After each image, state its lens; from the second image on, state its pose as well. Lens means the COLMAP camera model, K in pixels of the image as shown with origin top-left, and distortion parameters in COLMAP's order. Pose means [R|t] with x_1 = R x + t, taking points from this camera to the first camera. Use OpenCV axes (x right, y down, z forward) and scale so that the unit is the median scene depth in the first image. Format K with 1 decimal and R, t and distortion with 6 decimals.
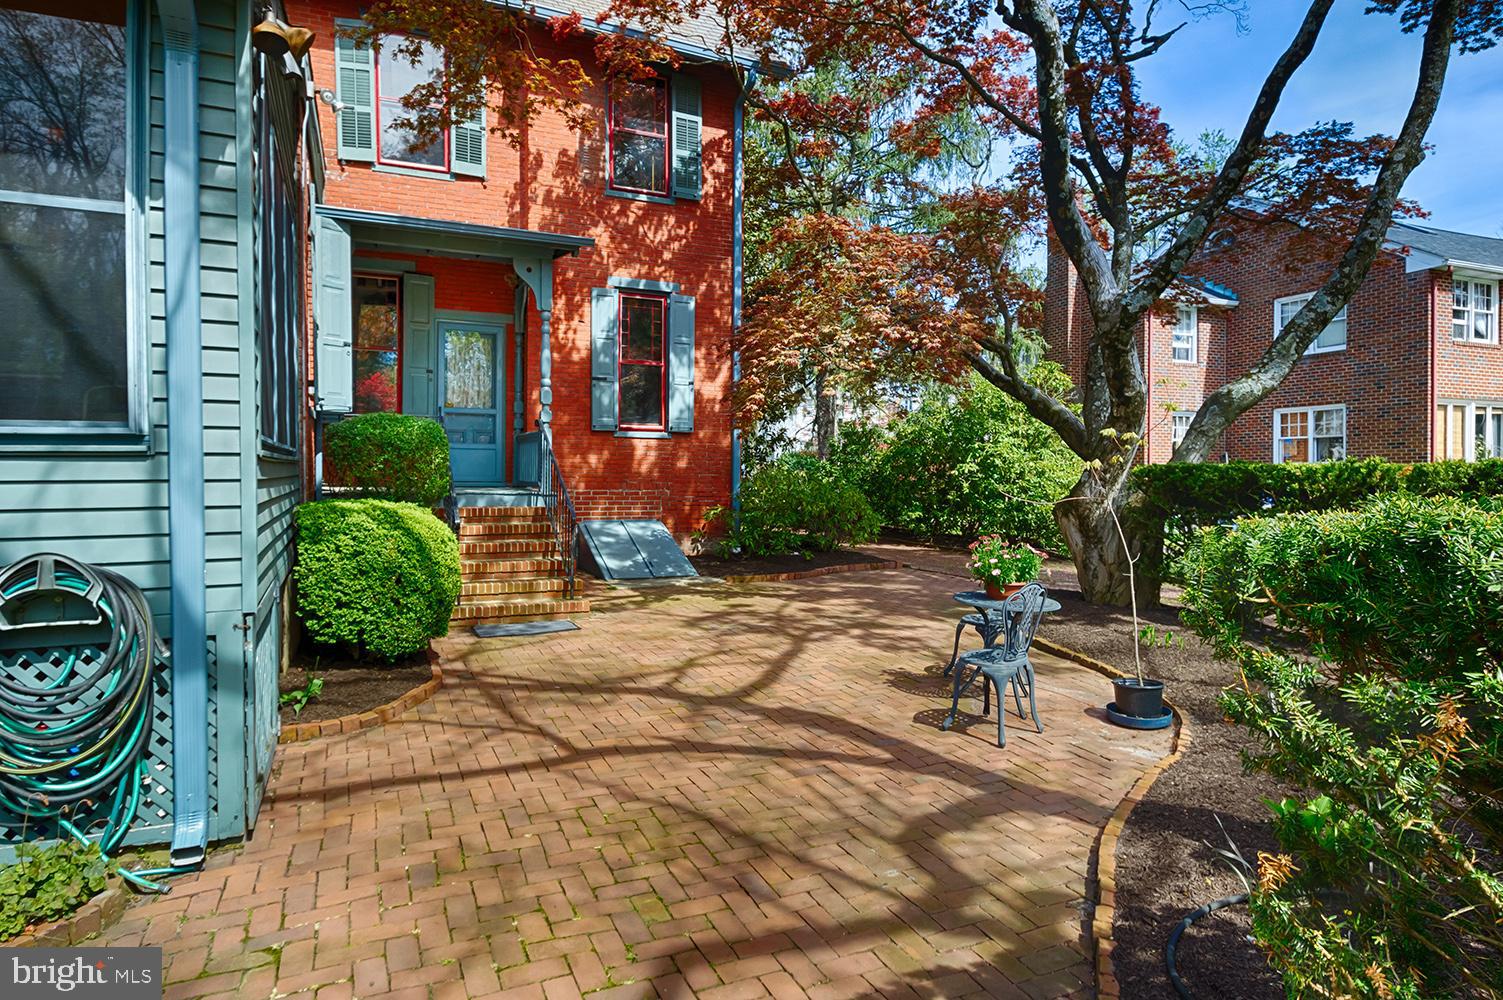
lens RADIAL K [[900.3, 0, 750.7], [0, 900.3, 500.6], [0, 0, 1]] dist [-0.002420, -0.000033]
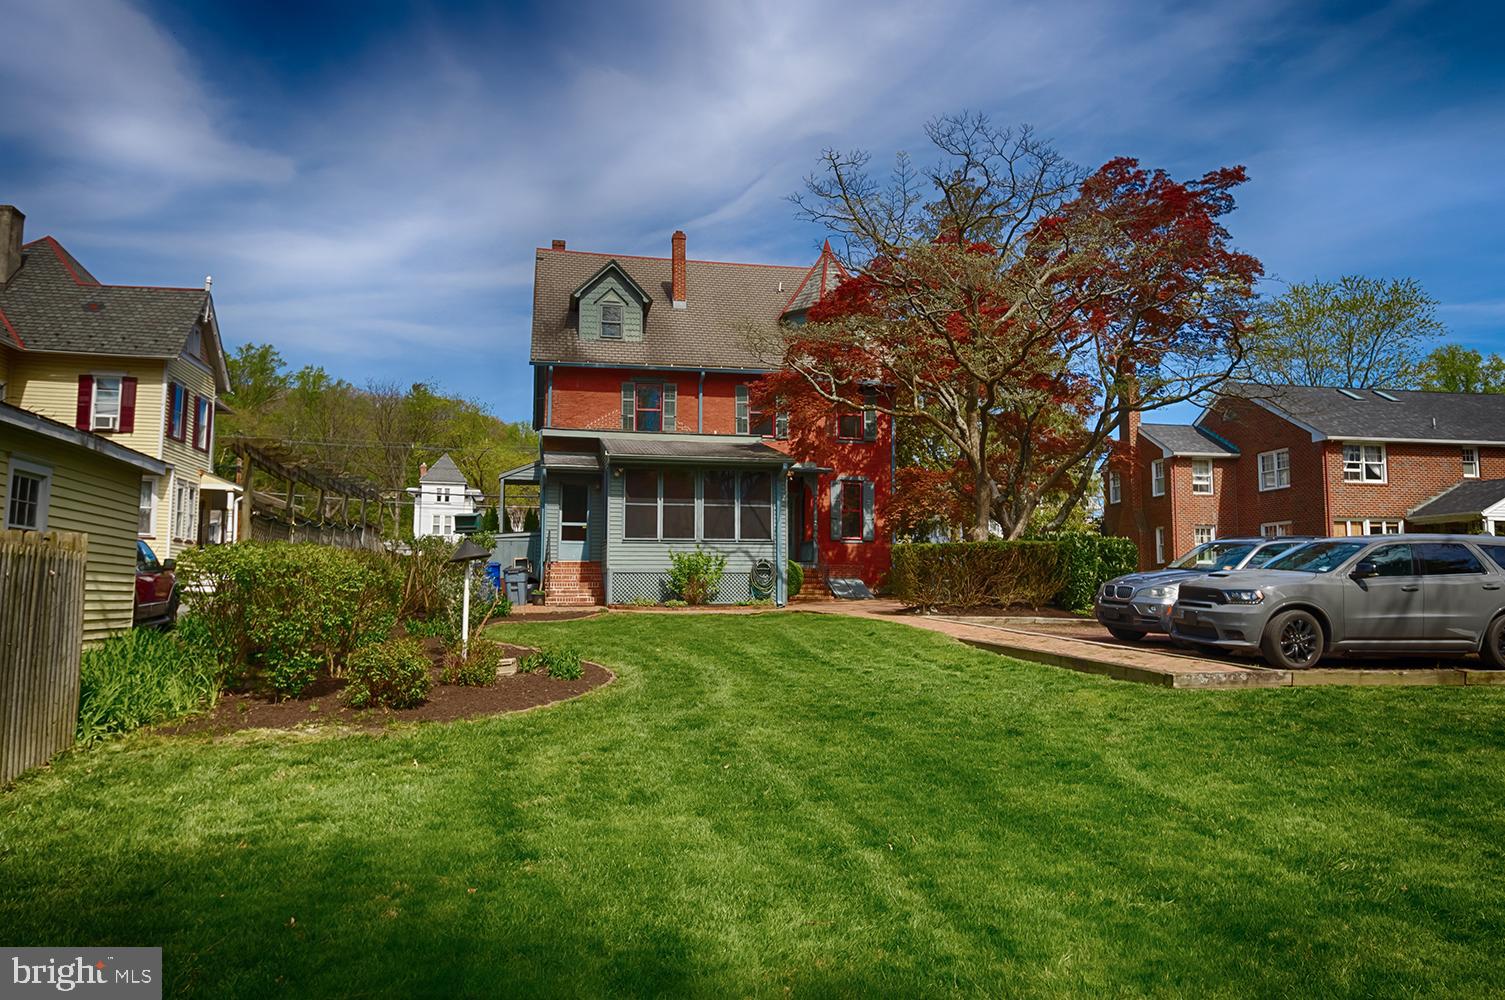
lens RADIAL K [[1047.1, 0, 750.6], [0, 1047.1, 503.7], [0, 0, 1]] dist [-0.002130, -0.000299]
pose [[0.976254, -0.015252, -0.216090, 0.211205], [-0.009574, 0.993506, -0.113375, 0.136457], [0.216416, 0.112752, 0.969769, -1.685191]]
